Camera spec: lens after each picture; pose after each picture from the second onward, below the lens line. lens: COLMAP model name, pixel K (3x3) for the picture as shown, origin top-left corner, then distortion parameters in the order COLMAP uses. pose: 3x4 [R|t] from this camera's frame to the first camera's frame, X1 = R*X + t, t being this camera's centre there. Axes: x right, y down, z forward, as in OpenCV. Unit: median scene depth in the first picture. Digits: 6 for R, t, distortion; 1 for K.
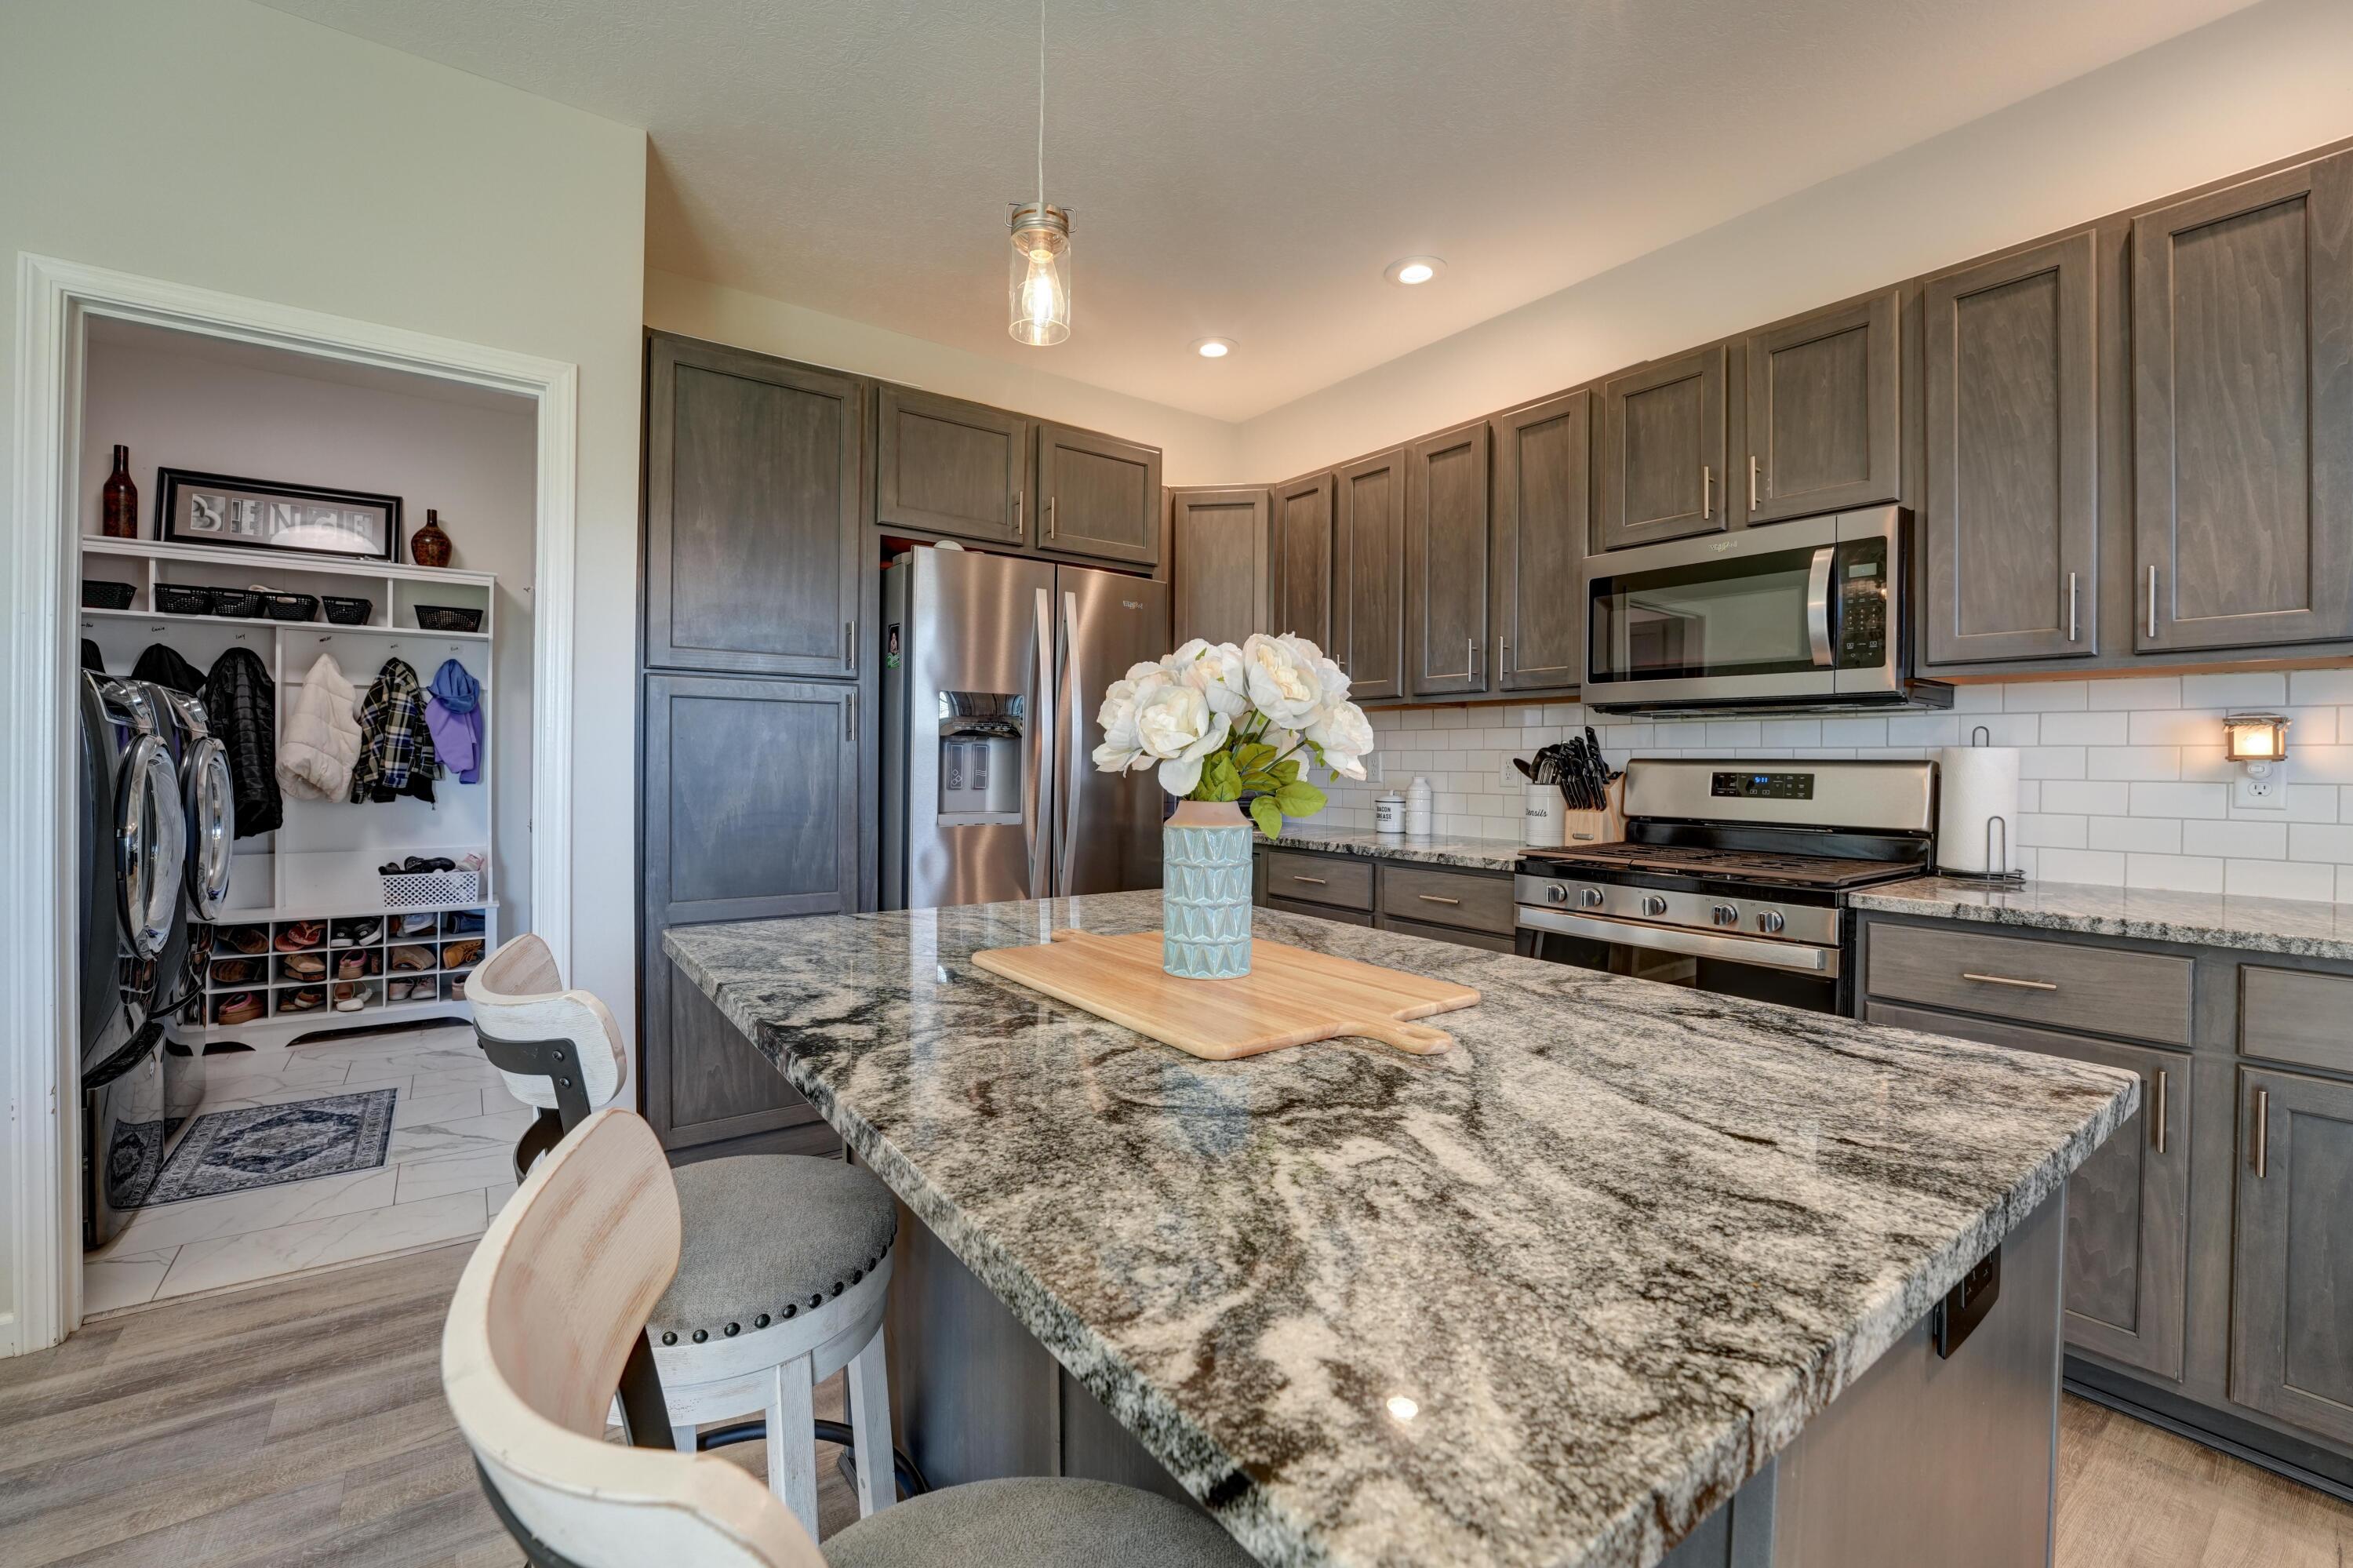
lens RADIAL K [[972.4, 0, 1163.7], [0, 972.4, 769.3], [0, 0, 1]] dist [-0.025552, 0.000822]
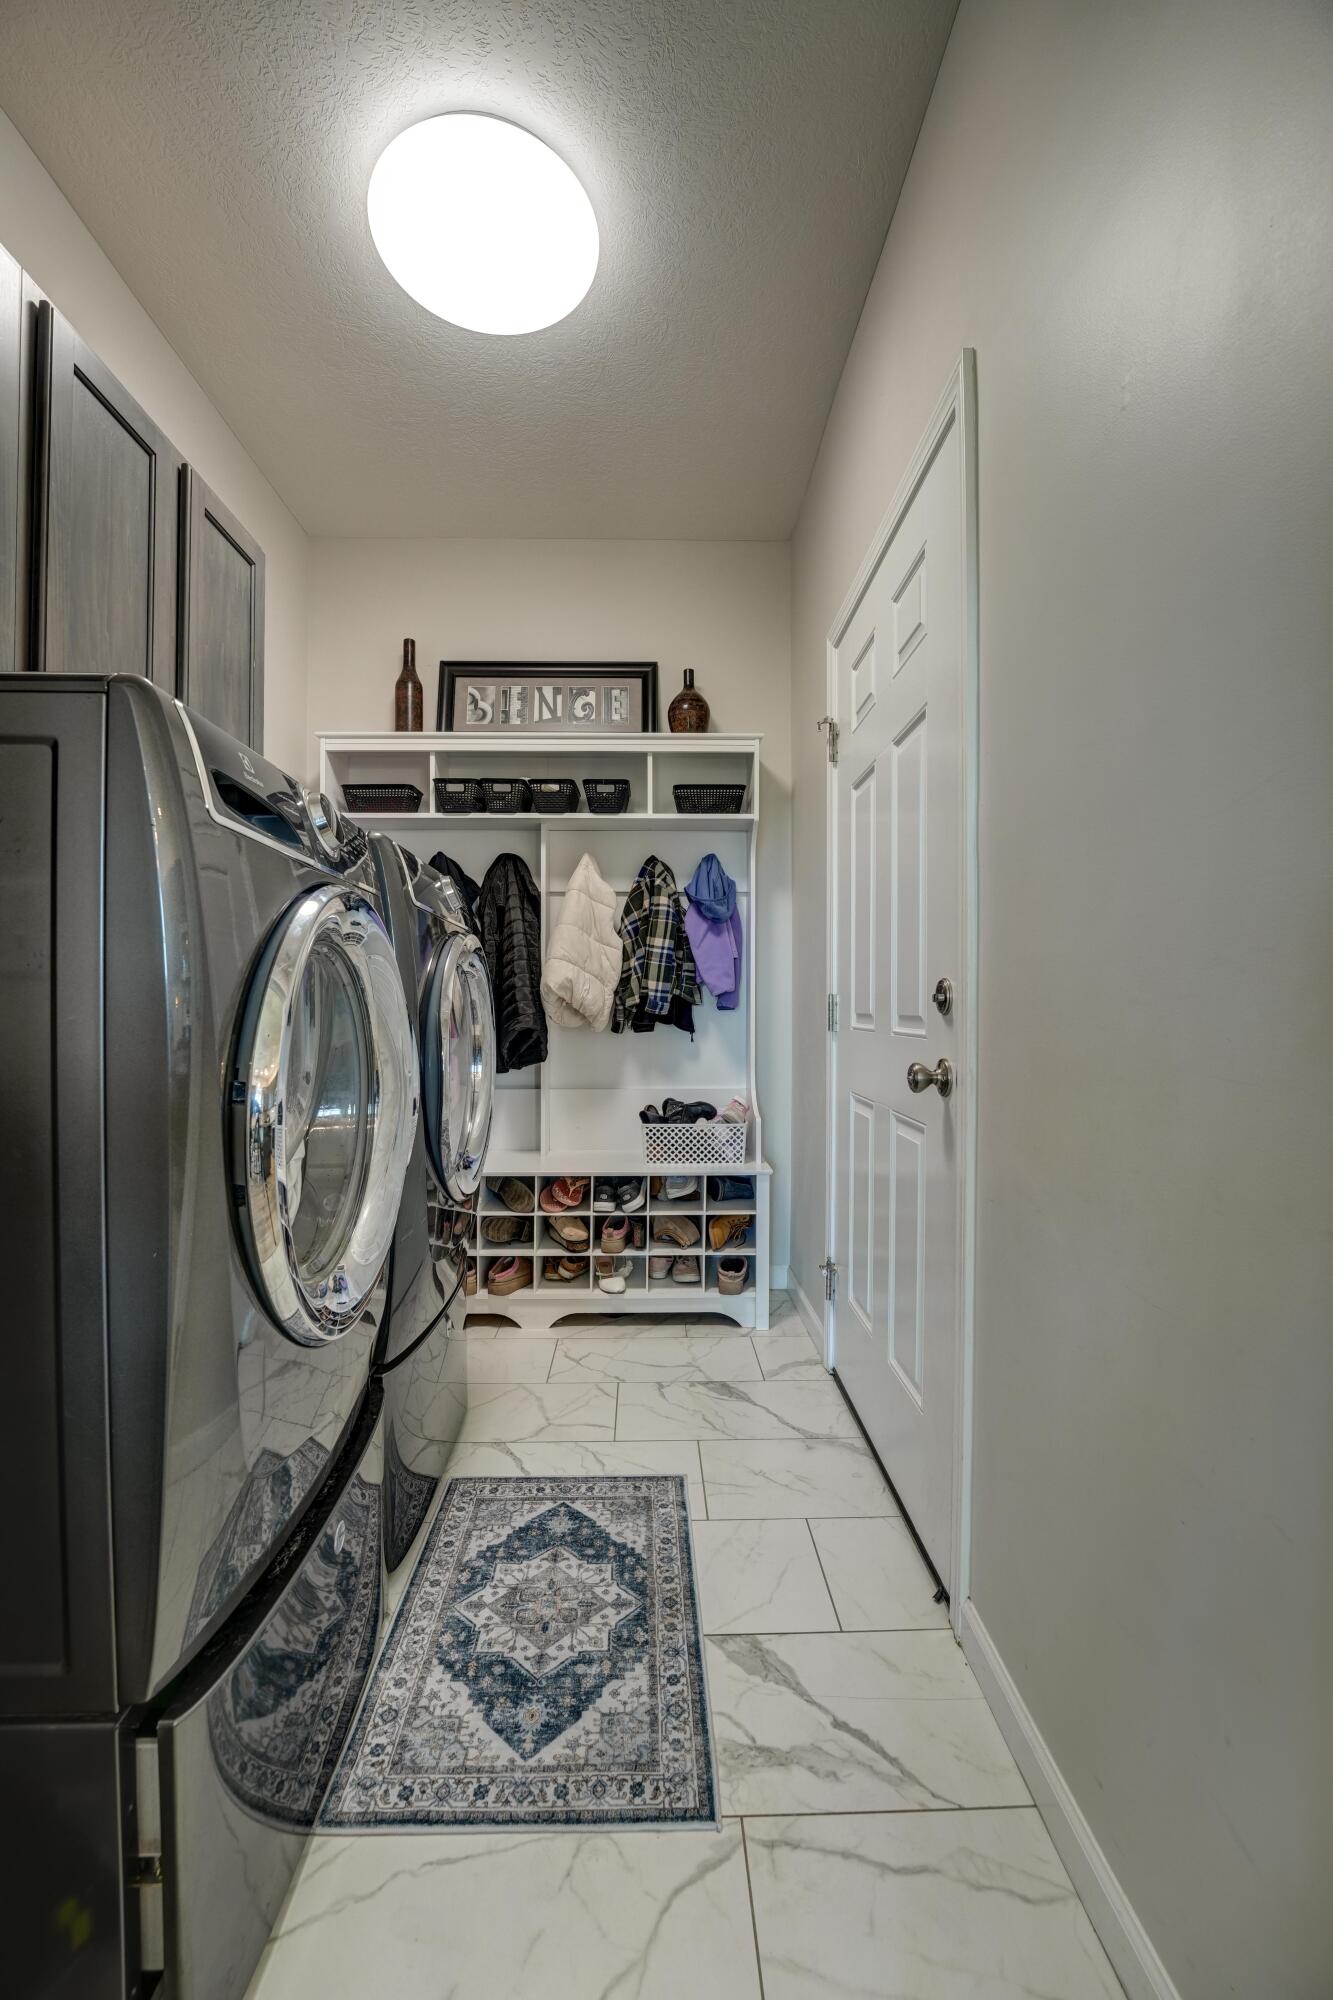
lens RADIAL K [[826.5, 0, 674.4], [0, 826.5, 1005.2], [0, 0, 1]] dist [-0.025552, 0.000822]
pose [[0.827254, -0.007026, -0.561784, -0.414840], [0.003258, 0.999965, -0.007708, 0.017981], [0.561818, 0.004546, 0.827248, 0.450028]]
